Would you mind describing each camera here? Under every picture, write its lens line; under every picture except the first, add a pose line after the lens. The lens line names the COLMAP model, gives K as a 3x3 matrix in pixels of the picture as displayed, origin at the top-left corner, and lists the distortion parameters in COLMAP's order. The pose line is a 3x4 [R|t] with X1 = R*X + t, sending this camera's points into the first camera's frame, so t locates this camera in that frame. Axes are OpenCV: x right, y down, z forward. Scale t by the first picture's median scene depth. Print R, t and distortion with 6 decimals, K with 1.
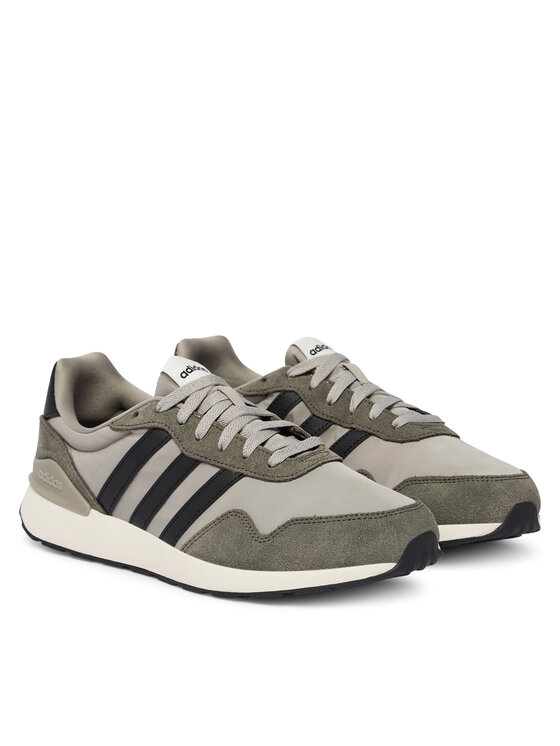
lens RADIAL K [[2190.6, 0, 280.5], [0, 2190.6, 373.0], [0, 0, 1]] dist [0.292985, 0.000000]
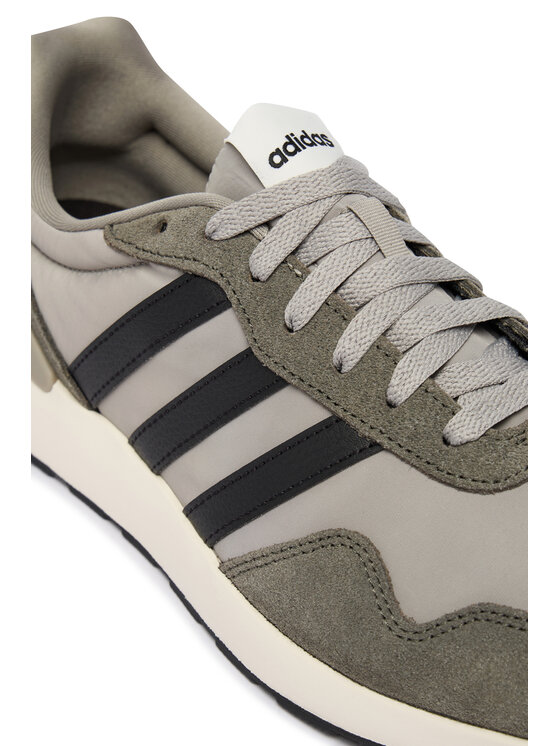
lens RADIAL K [[1771.6, 0, 278.9], [0, 1771.6, 373.0], [0, 0, 1]] dist [-0.061945, 0.000000]
pose [[0.990366, 0.136689, -0.022144, -0.030399], [-0.120064, 0.927333, 0.354453, -0.085410], [0.068985, -0.348380, 0.934811, 0.661979]]
